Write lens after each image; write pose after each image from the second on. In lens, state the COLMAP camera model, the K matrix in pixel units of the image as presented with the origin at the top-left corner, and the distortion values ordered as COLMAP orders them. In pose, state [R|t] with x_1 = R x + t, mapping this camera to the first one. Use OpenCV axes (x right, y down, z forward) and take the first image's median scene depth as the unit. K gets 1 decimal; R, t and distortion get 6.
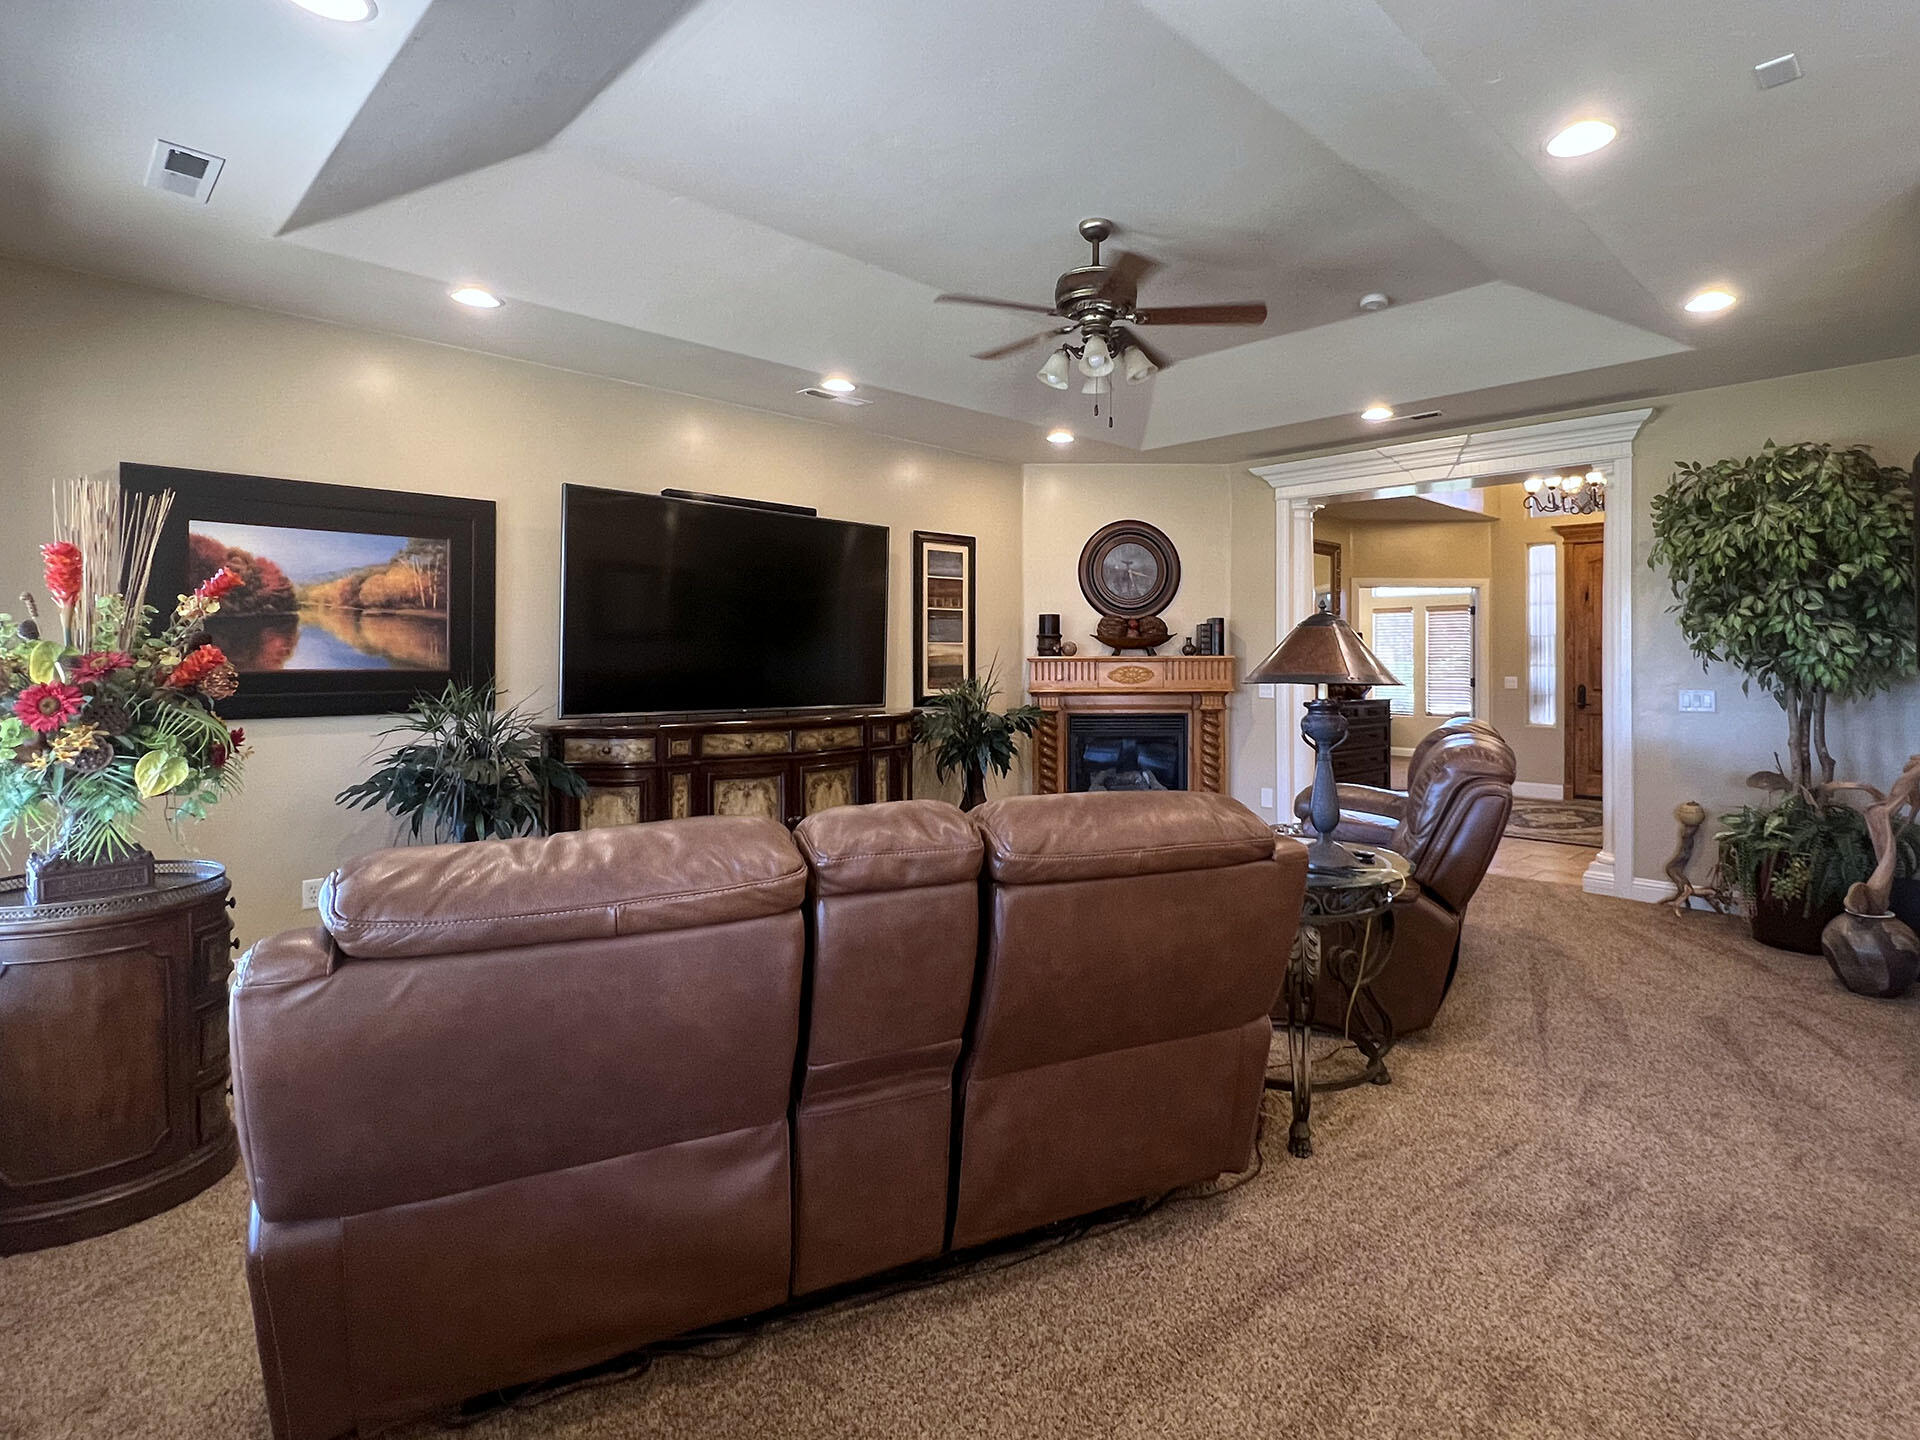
lens RADIAL K [[994.0, 0, 1053.7], [0, 994.0, 653.5], [0, 0, 1]] dist [-0.002516, -0.002026]
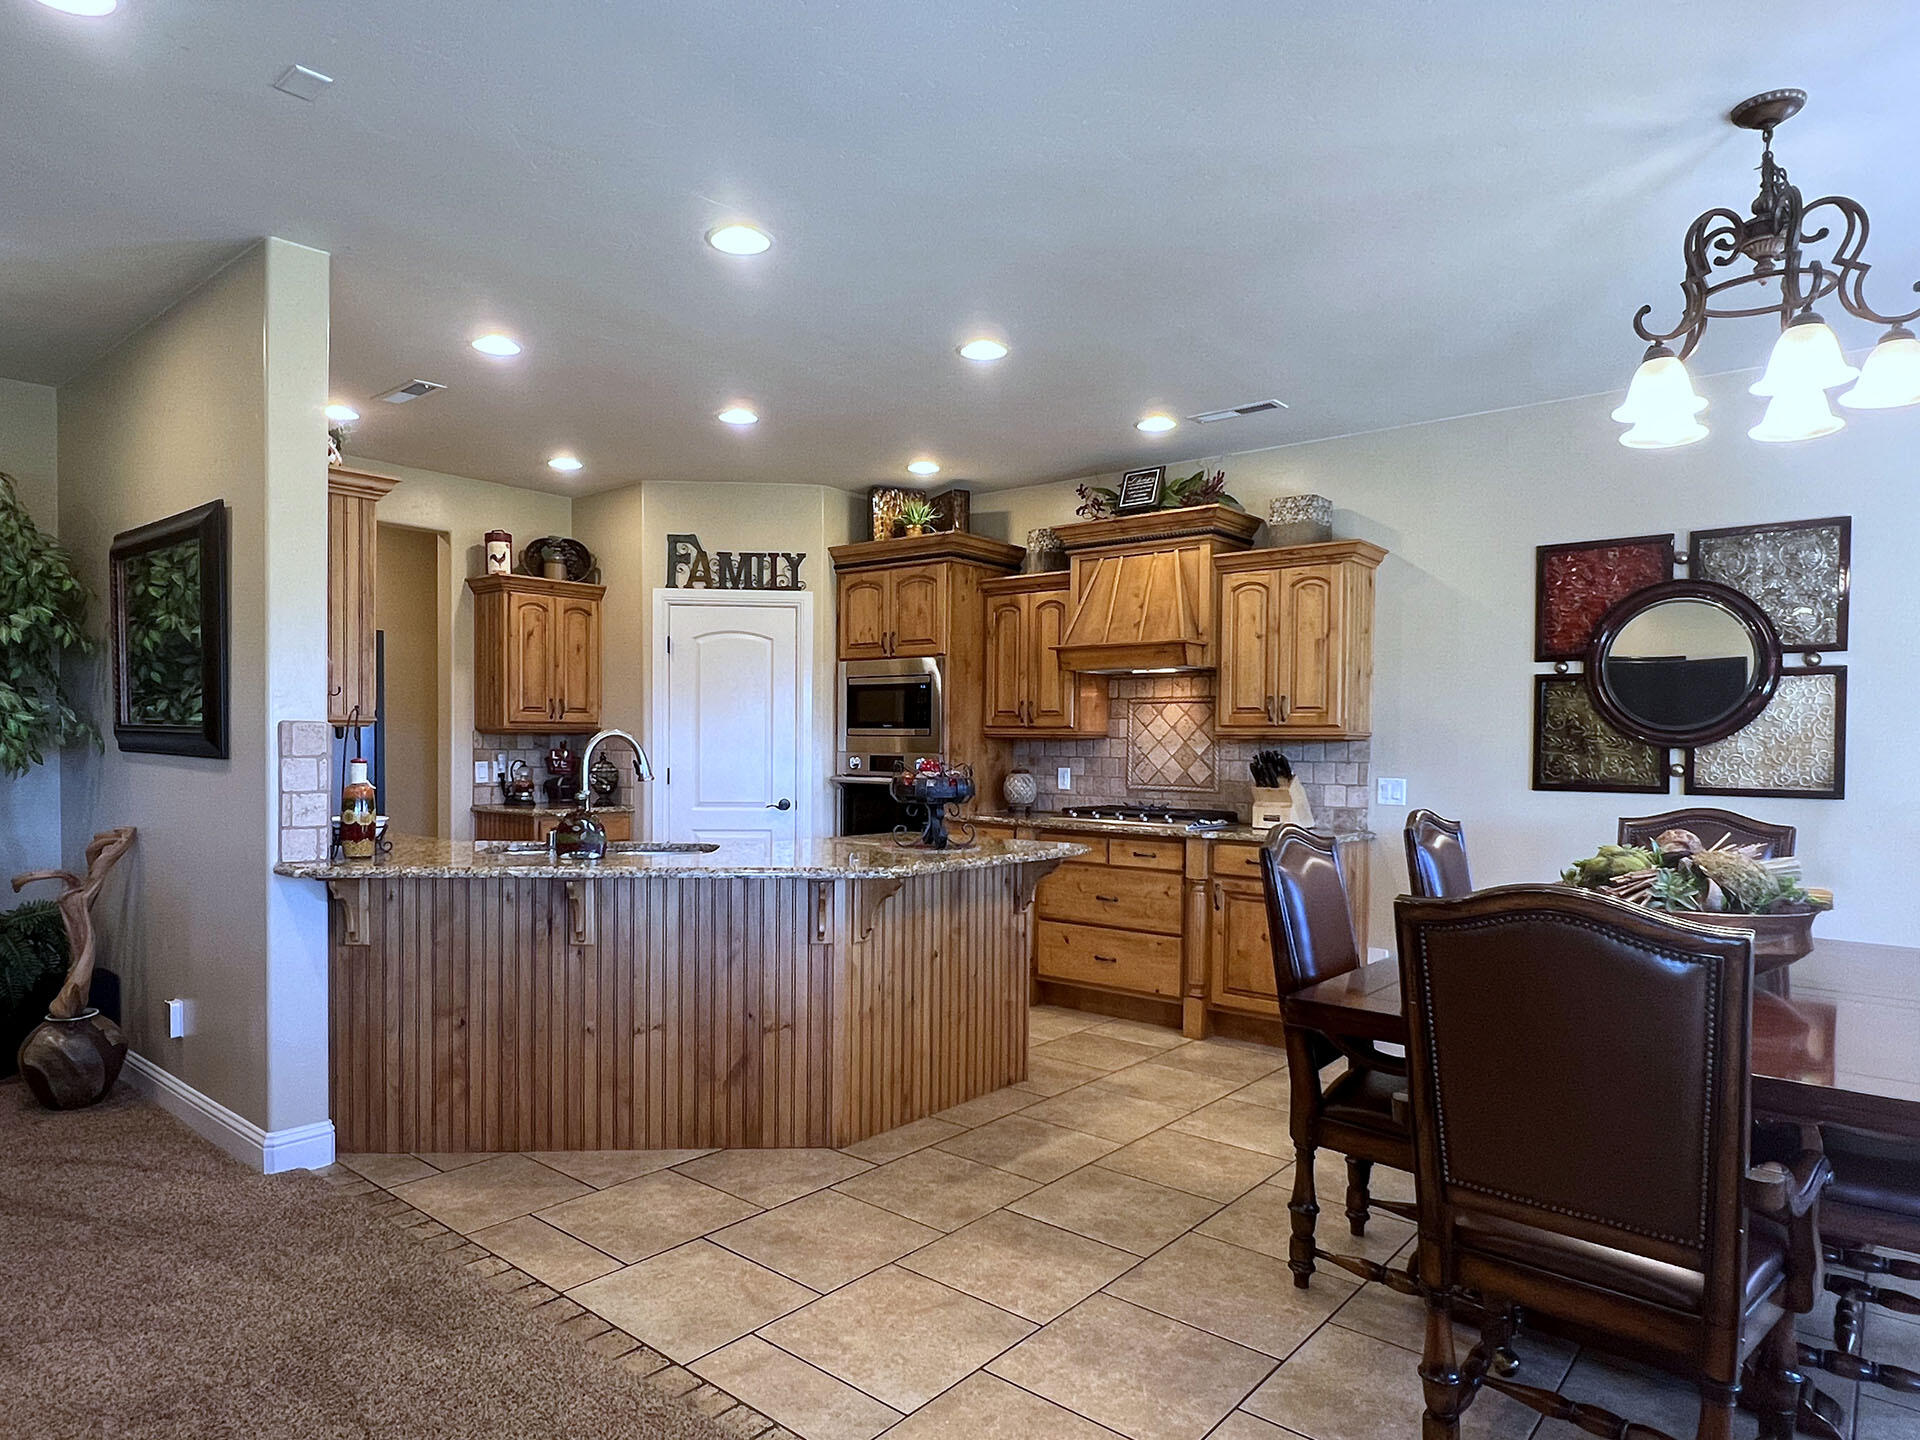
lens RADIAL K [[1164.1, 0, 894.0], [0, 1164.1, 754.0], [0, 0, 1]] dist [0.031976, -0.000102]
pose [[-0.028247, -0.012963, 0.999517, -0.196776], [-0.019101, 0.999740, 0.012426, 0.001157], [-0.999418, -0.018741, -0.028487, 0.242575]]
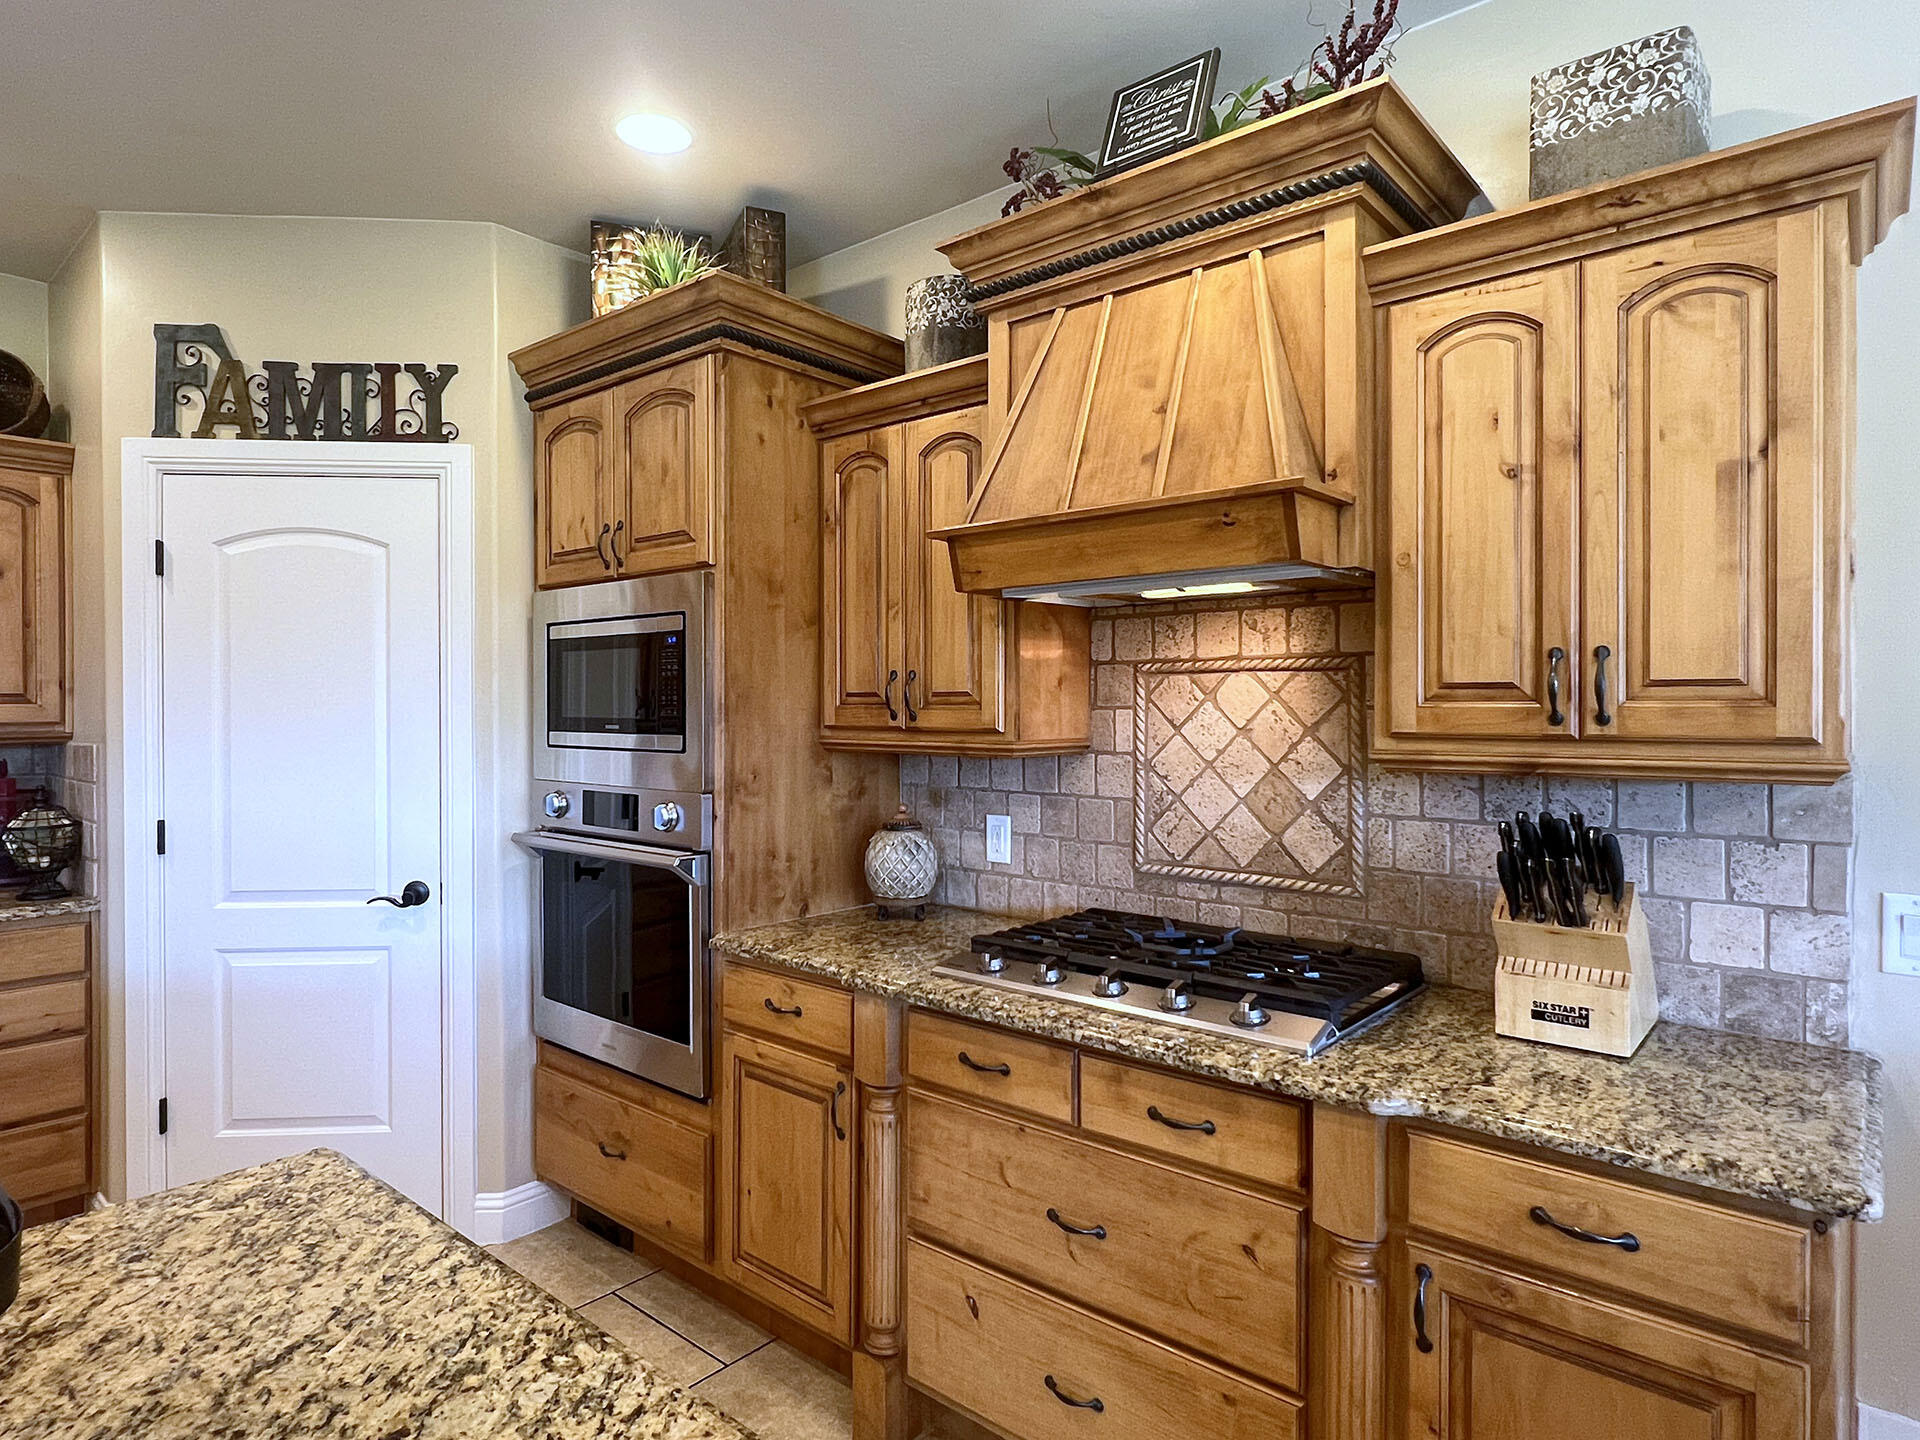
lens RADIAL K [[1100.5, 0, 922.9], [0, 1100.5, 705.4], [0, 0, 1]] dist [-0.001157, -0.001396]
pose [[-0.020081, -0.000305, 0.999798, 0.561198], [-0.008856, 0.999961, 0.000127, -0.027206], [-0.999759, -0.008852, -0.020083, 0.060056]]
